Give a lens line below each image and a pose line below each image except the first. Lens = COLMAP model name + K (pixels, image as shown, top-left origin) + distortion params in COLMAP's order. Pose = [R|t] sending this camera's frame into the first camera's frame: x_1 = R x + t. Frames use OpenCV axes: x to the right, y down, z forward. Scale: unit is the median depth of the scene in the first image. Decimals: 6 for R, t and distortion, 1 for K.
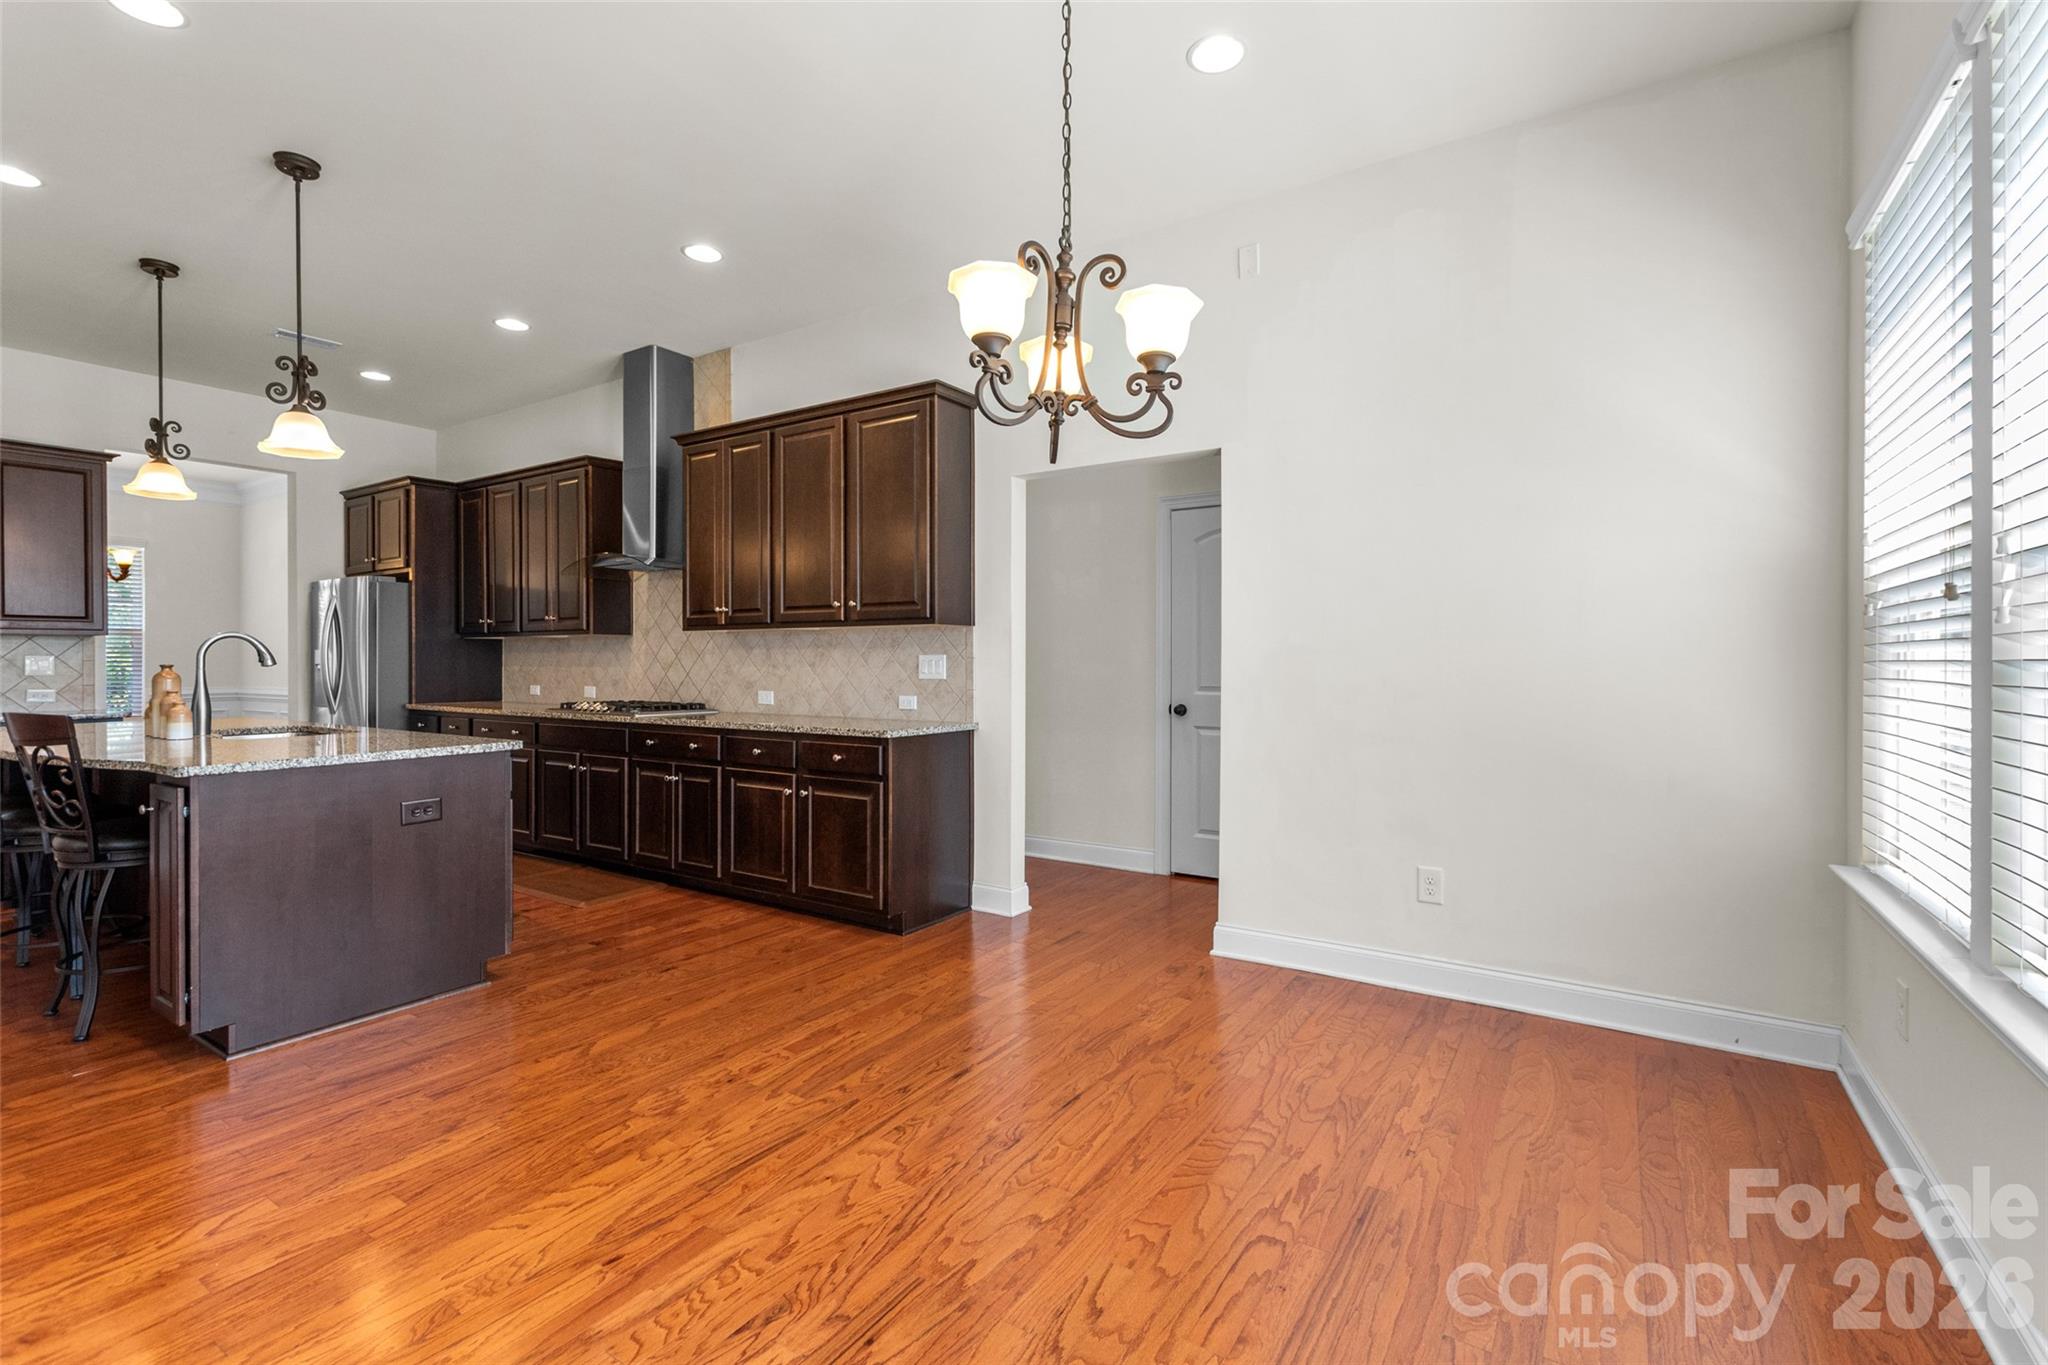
lens RADIAL K [[920.8, 0, 1024.0], [0, 920.8, 682.5], [0, 0, 1]] dist [0.004357, 0.000264]
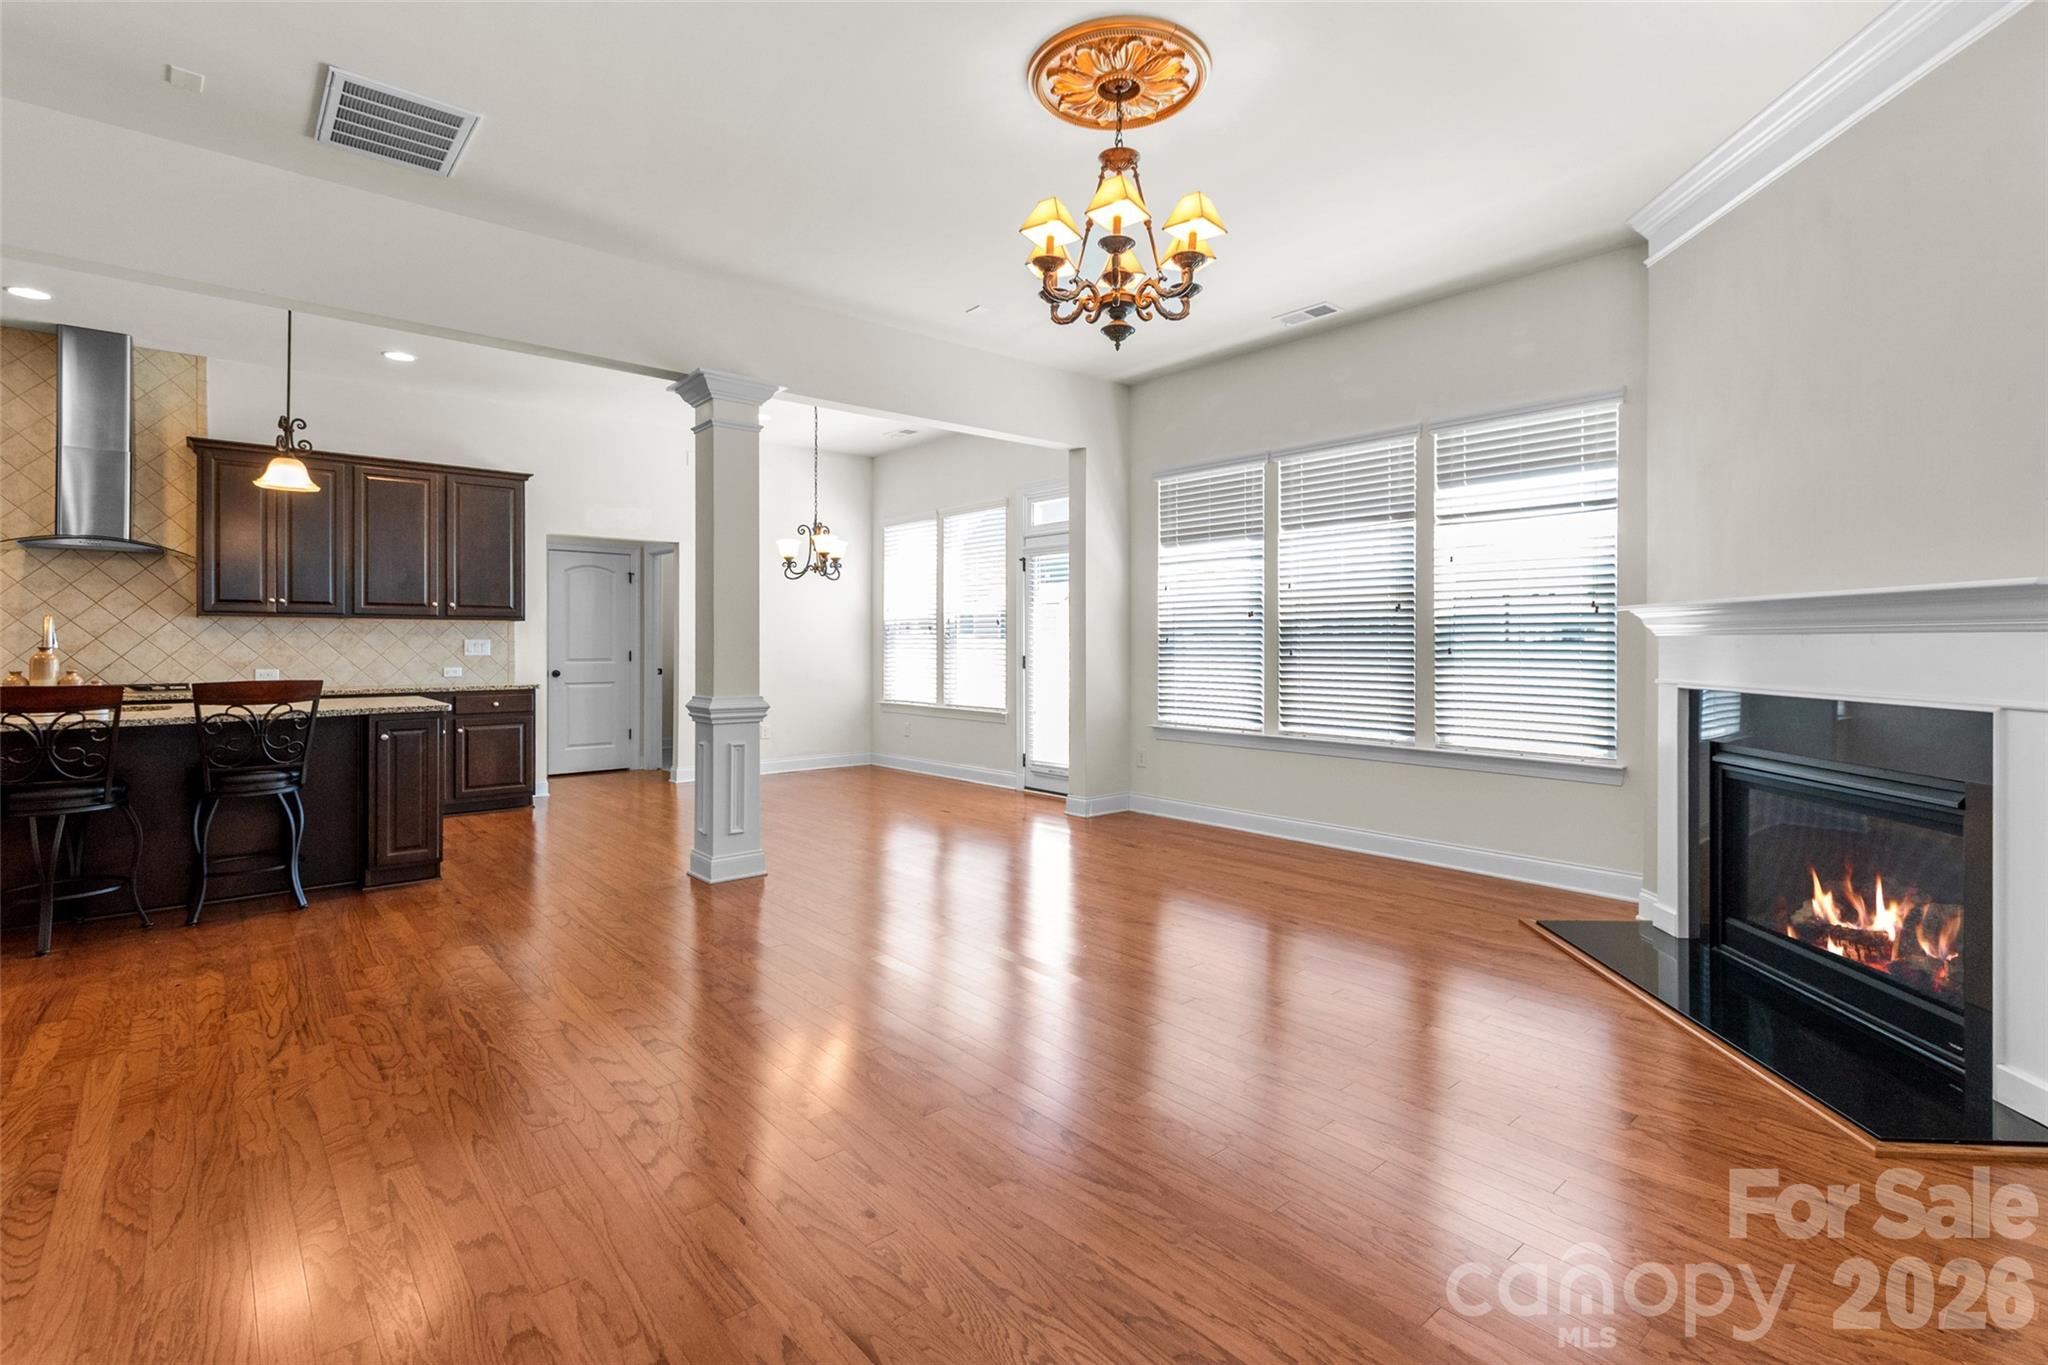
lens RADIAL K [[947.0, 0, 1055.0], [0, 947.0, 653.1], [0, 0, 1]] dist [0.002811, -0.000474]
pose [[0.253423, -0.010154, 0.967302, -1.371389], [0.022622, 0.999734, 0.004568, 0.006744], [-0.967091, 0.020725, 0.253585, -0.309926]]
